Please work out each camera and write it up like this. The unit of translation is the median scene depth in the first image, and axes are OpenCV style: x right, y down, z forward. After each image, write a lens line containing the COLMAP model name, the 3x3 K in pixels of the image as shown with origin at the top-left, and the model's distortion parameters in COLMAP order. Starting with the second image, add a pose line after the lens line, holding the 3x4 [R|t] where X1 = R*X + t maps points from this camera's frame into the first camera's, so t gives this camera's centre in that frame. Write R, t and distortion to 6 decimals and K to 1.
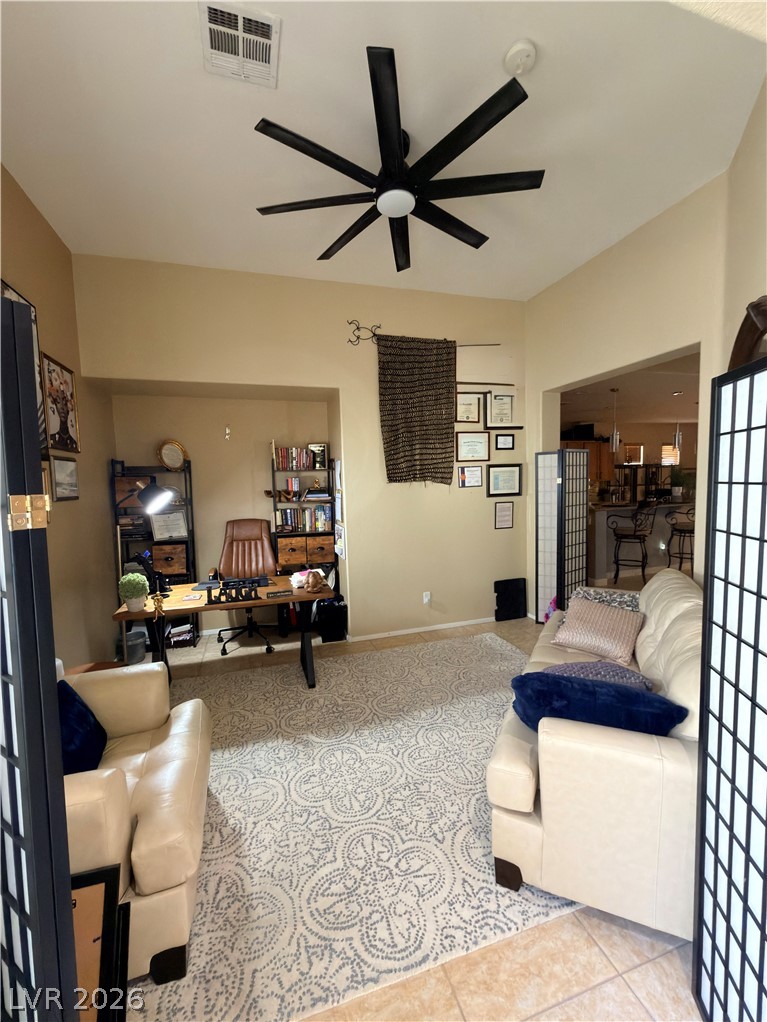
lens RADIAL K [[410.2, 0, 382.4], [0, 410.2, 511.0], [0, 0, 1]] dist [-0.000366, -0.000072]
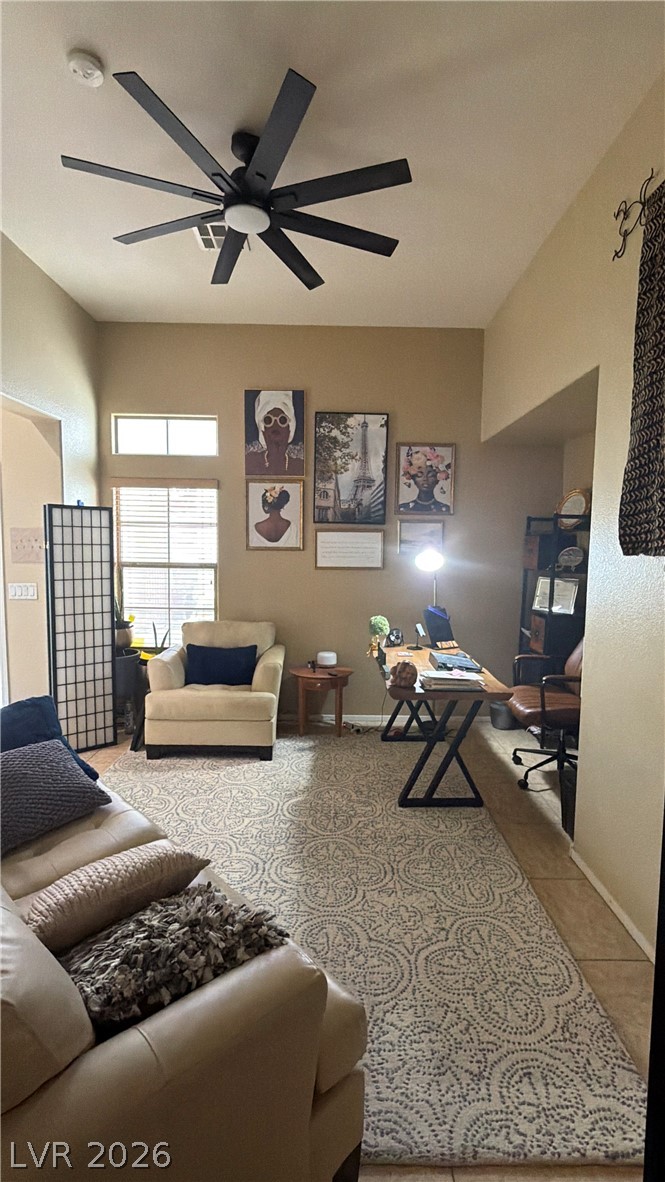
lens RADIAL K [[552.5, 0, 332.5], [0, 552.5, 591.9], [0, 0, 1]] dist [-0.004063, -0.000149]
pose [[-0.312839, 0.096256, -0.944916, 0.920904], [-0.063645, 0.990491, 0.121970, -0.102176], [0.947671, 0.098296, -0.303738, 1.295414]]
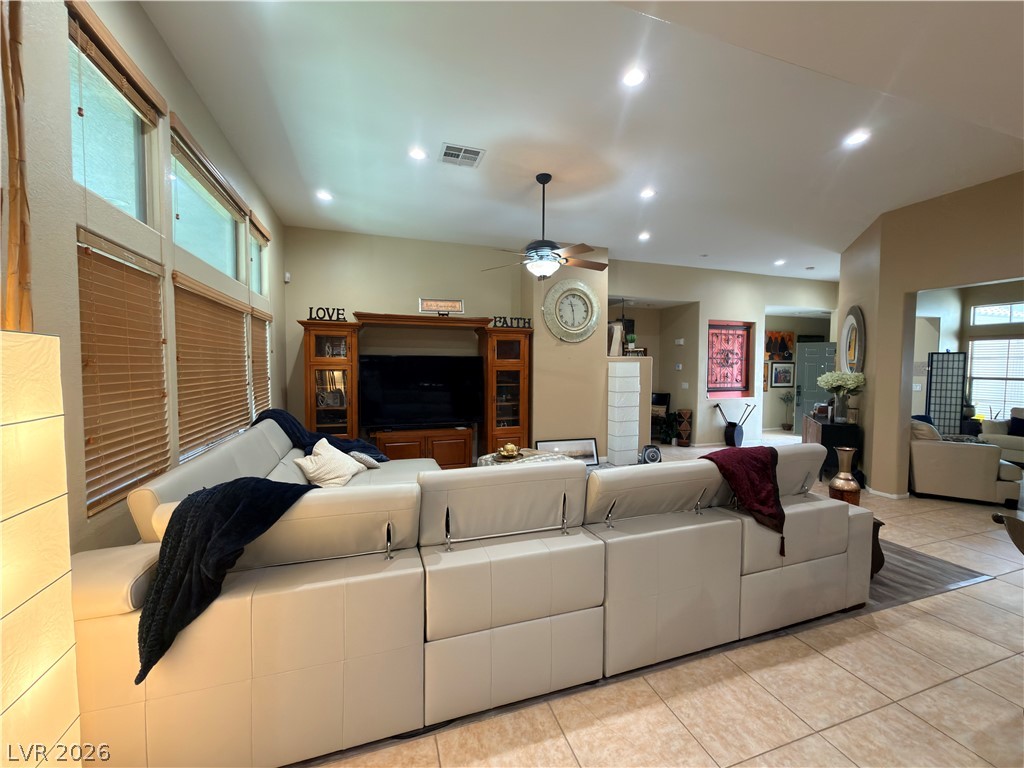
lens RADIAL K [[411.0, 0, 512.2], [0, 411.0, 383.9], [0, 0, 1]] dist [-0.000366, -0.000072]
pose [[-0.999712, 0.019530, -0.013920, 1.999393], [0.017811, 0.993273, 0.114419, -0.204938], [0.016061, 0.114139, -0.993335, 2.278785]]
